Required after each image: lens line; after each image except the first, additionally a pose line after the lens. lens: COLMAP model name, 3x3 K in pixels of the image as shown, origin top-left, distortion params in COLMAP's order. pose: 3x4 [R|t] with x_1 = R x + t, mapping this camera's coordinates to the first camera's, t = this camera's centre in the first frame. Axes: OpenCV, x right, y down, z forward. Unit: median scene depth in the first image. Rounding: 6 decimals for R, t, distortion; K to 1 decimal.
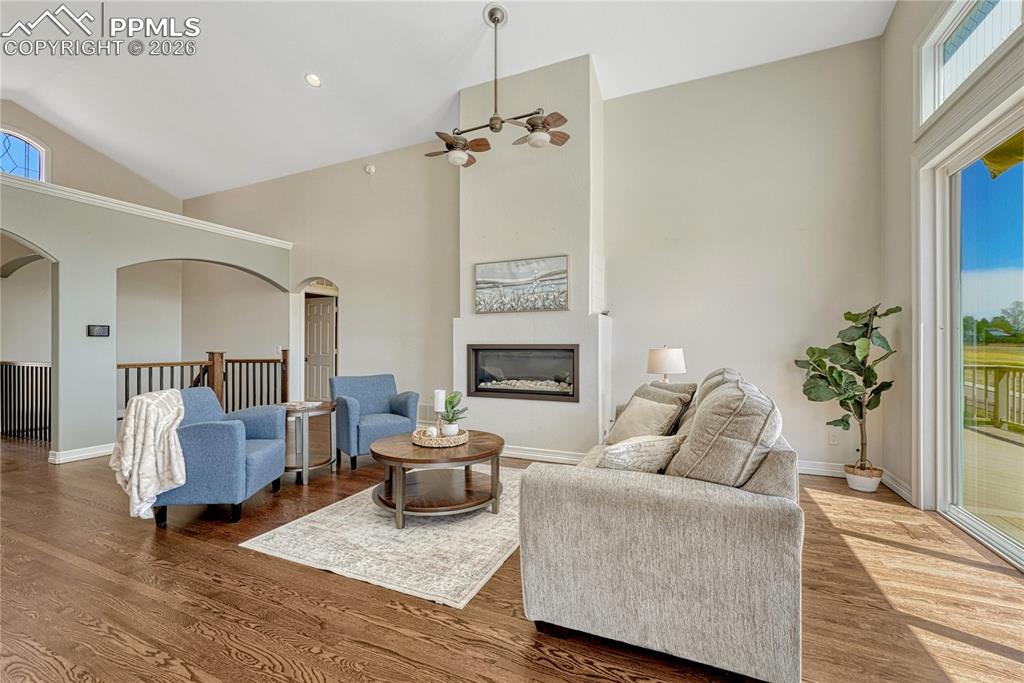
lens RADIAL K [[435.4, 0, 512.7], [0, 435.4, 346.3], [0, 0, 1]] dist [-0.002339, 0.001350]
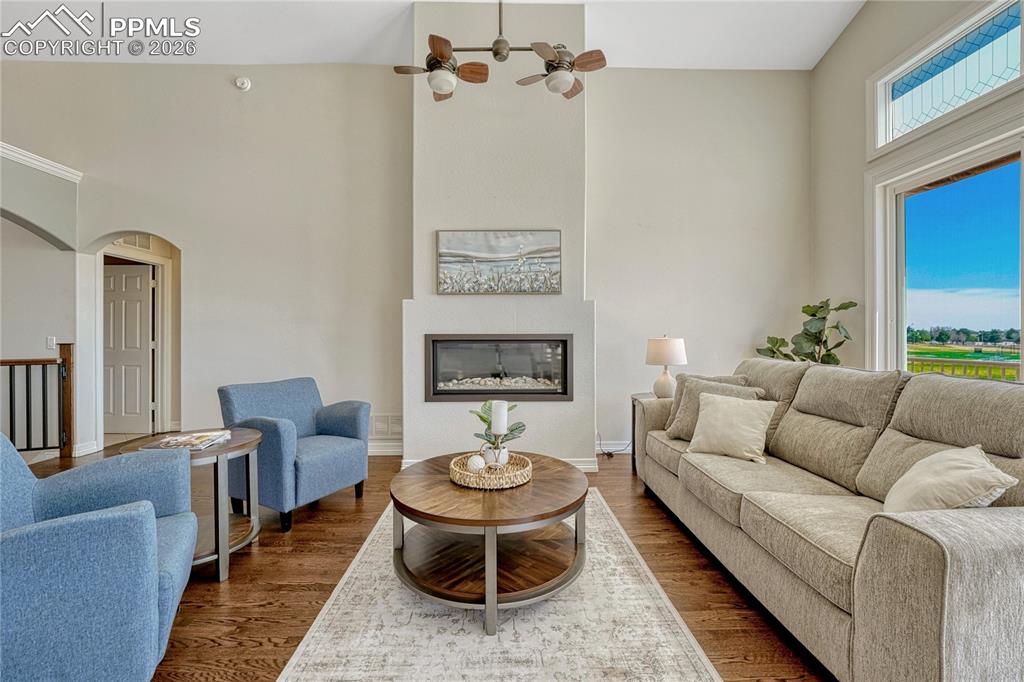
lens RADIAL K [[416.8, 0, 509.8], [0, 416.8, 337.3], [0, 0, 1]] dist [-0.012809, 0.002303]
pose [[0.901580, -0.003832, 0.432596, -0.312249], [0.002884, 0.999992, 0.002848, -0.001083], [-0.432603, -0.001320, 0.901583, 0.295400]]
